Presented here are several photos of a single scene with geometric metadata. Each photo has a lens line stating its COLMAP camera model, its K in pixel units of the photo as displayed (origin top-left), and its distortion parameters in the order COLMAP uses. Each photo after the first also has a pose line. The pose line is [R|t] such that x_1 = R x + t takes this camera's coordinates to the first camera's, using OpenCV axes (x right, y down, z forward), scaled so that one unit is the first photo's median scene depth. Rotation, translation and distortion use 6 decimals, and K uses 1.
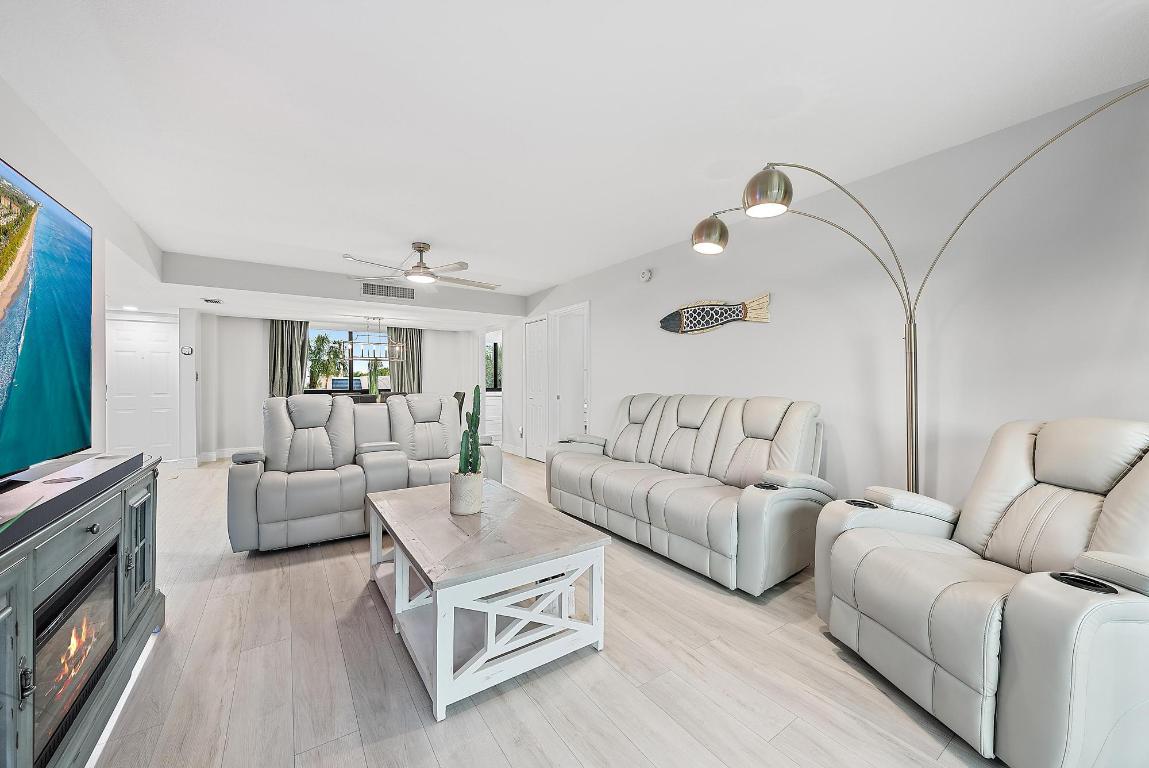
lens RADIAL K [[434.7, 0, 575.7], [0, 434.7, 380.3], [0, 0, 1]] dist [0.000250, -0.000121]
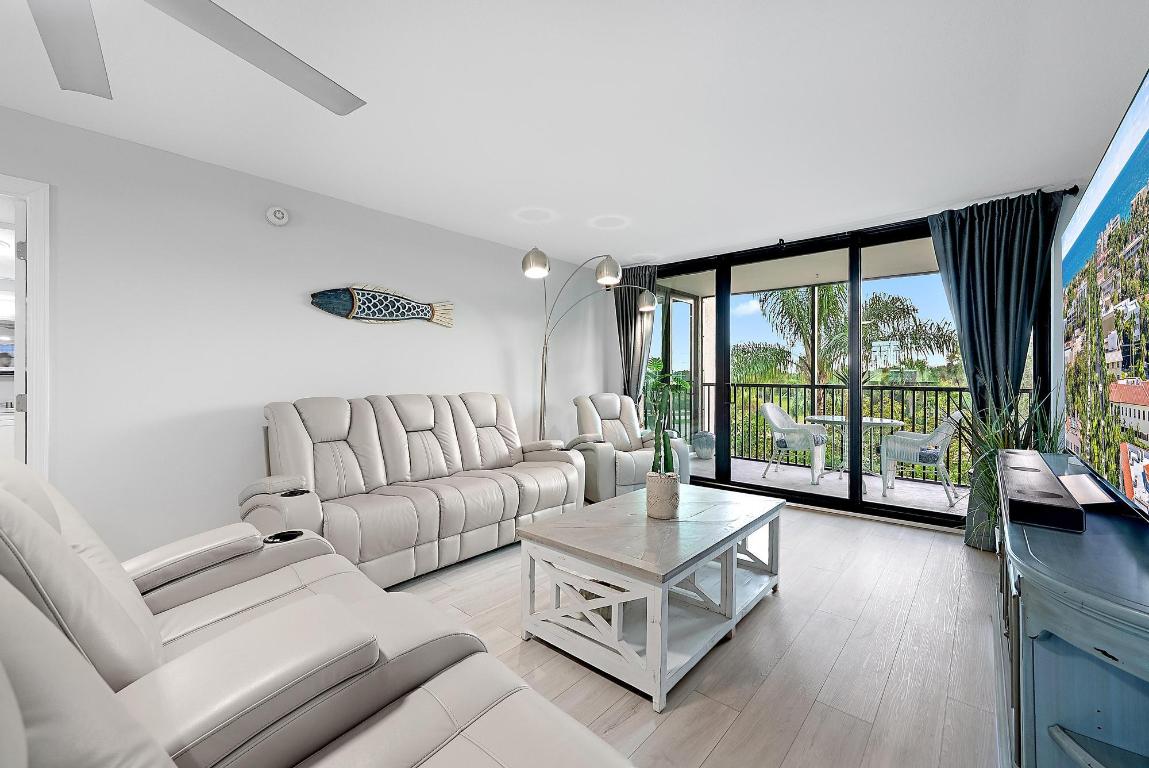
lens RADIAL K [[461.0, 0, 568.9], [0, 461.0, 381.1], [0, 0, 1]] dist [-0.002966, 0.000125]
pose [[-0.254448, -0.005423, 0.967071, -0.738402], [0.003513, 0.999972, 0.006532, 0.002491], [-0.967080, 0.005059, -0.254422, 0.904271]]
